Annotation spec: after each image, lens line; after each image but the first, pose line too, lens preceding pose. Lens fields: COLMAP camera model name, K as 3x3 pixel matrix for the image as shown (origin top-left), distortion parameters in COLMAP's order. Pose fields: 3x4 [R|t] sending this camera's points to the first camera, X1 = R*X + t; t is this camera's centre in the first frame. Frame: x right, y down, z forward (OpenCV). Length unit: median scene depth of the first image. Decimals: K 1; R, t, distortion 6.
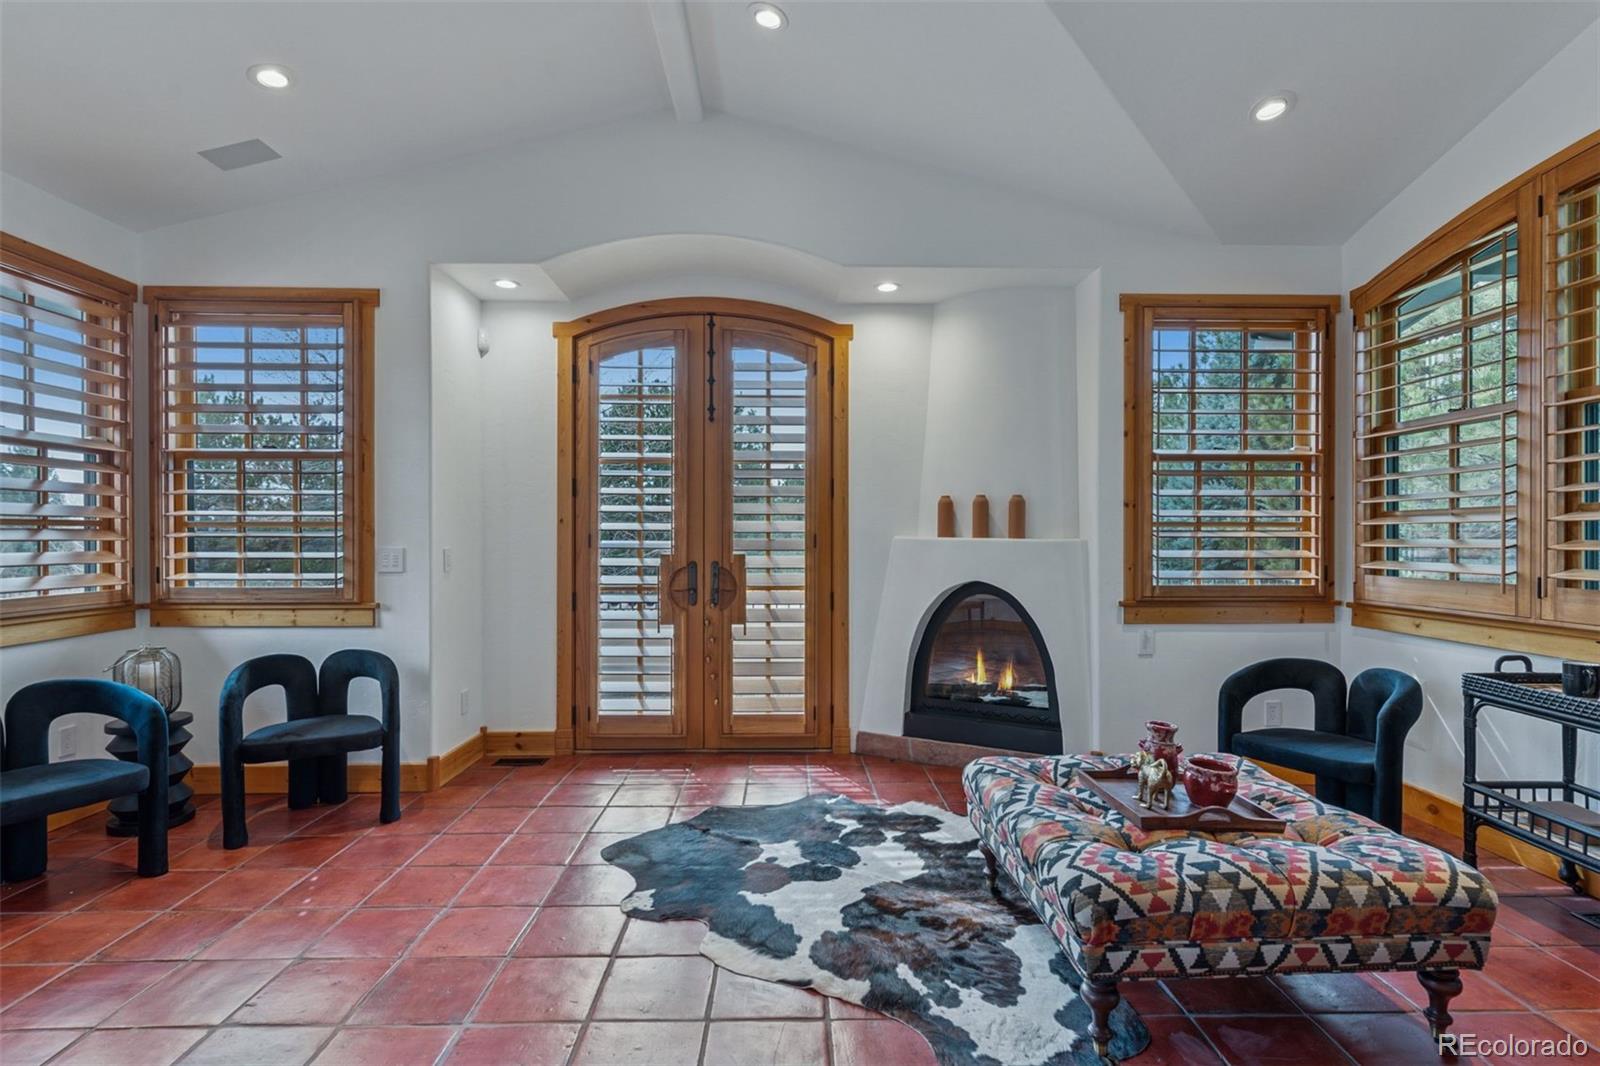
lens RADIAL K [[788.1, 0, 816.0], [0, 788.1, 535.8], [0, 0, 1]] dist [0.004163, -0.000021]
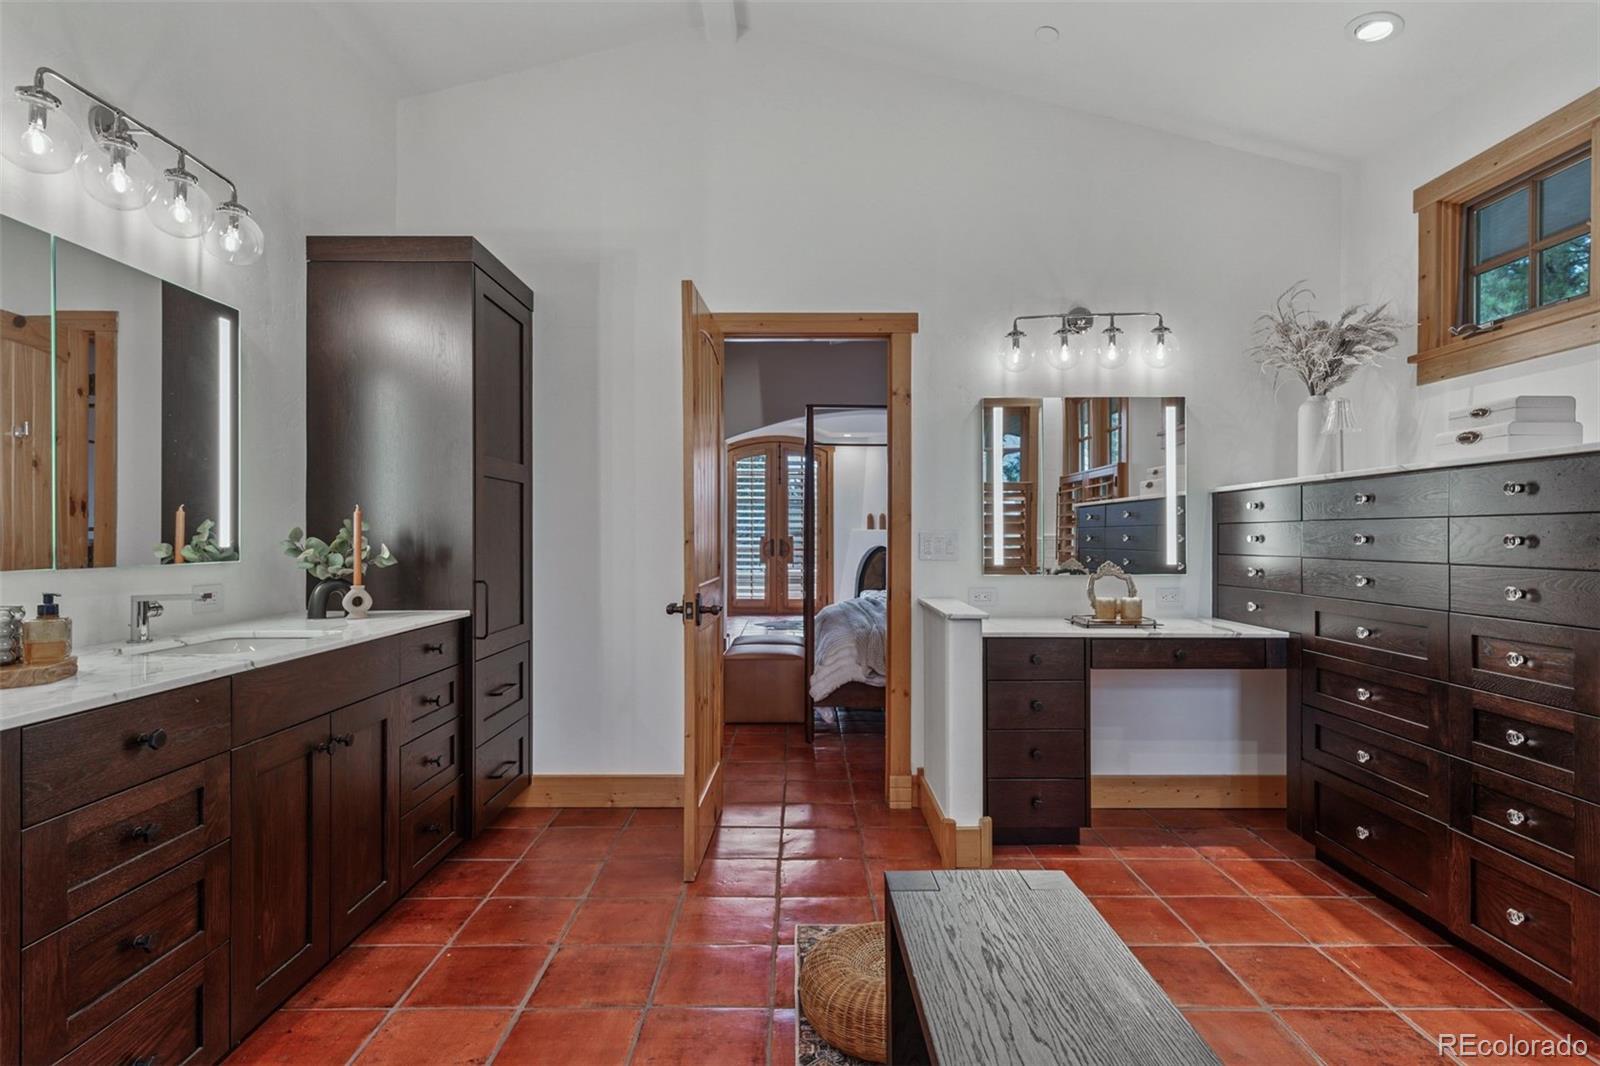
lens RADIAL K [[833.6, 0, 801.0], [0, 833.6, 530.6], [0, 0, 1]] dist [-0.000062, 0.000000]
pose [[0.999379, 0.000413, -0.035227, 0.032099], [-0.000609, 0.999984, -0.005560, 0.020106], [0.035224, 0.005578, 0.999364, -1.719865]]
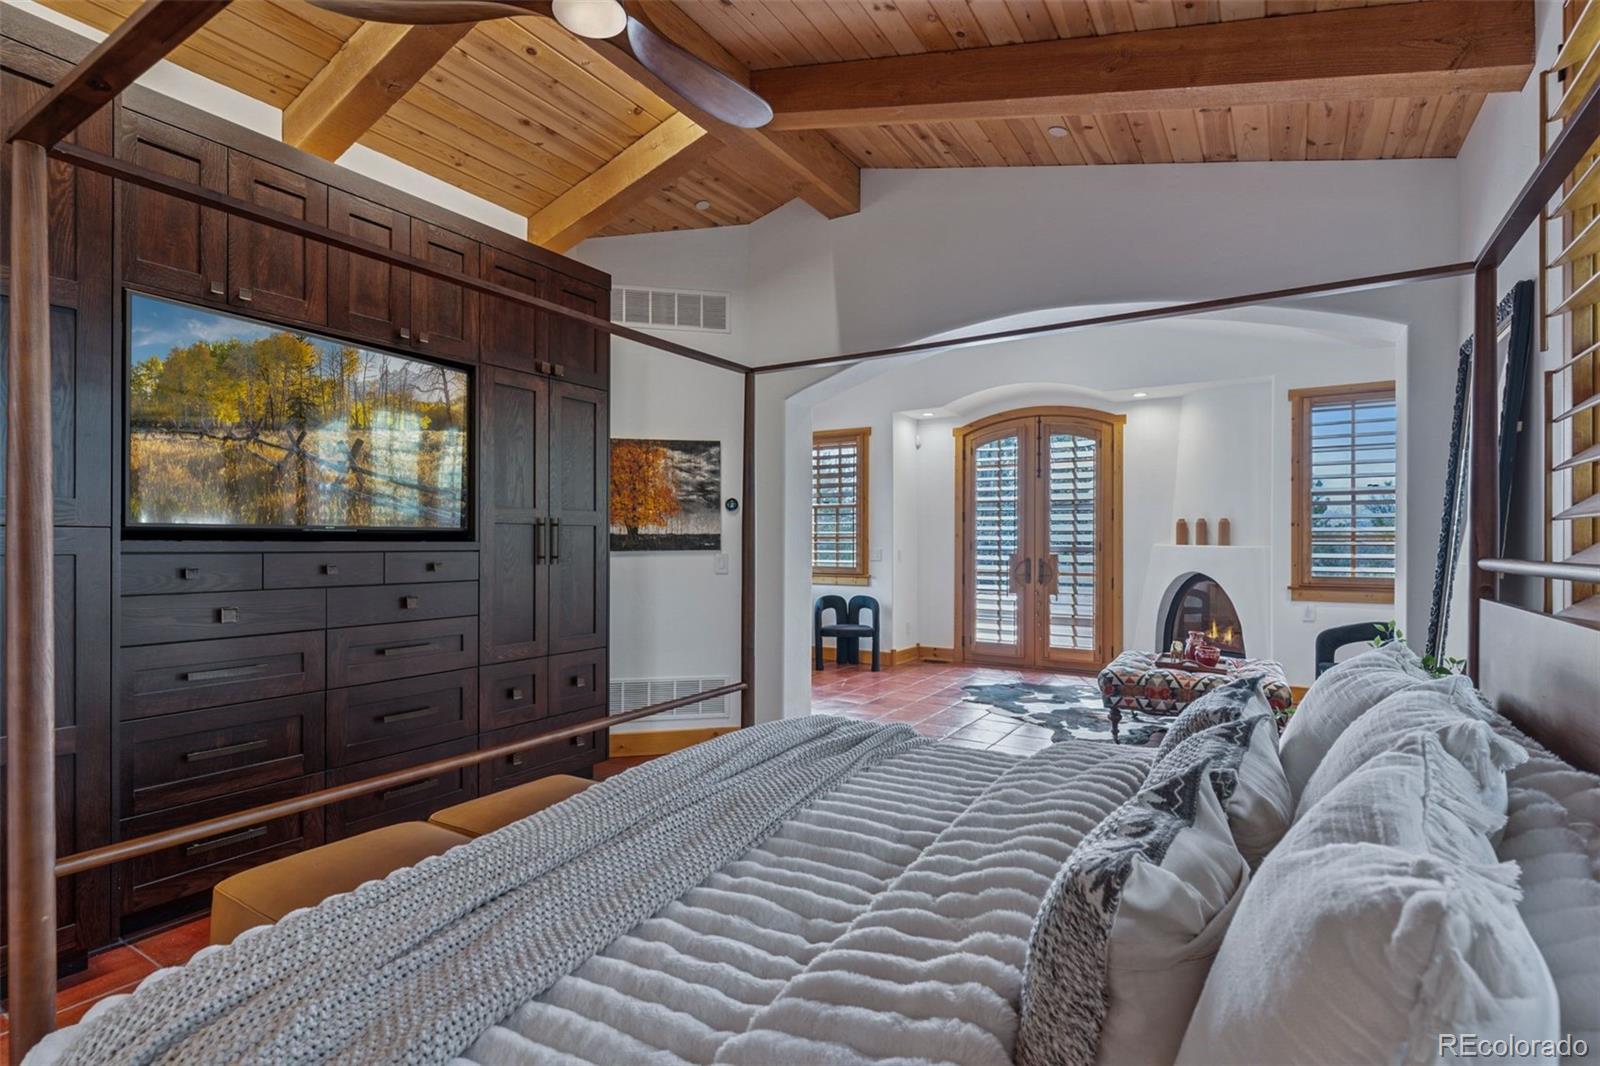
lens RADIAL K [[788.1, 0, 805.7], [0, 788.1, 543.8], [0, 0, 1]] dist [0.004163, -0.000021]
pose [[0.838324, 0.001712, -0.545170, 0.389999], [-0.000565, 0.999997, 0.002271, -0.003027], [0.545173, -0.001595, 0.838322, -0.748277]]
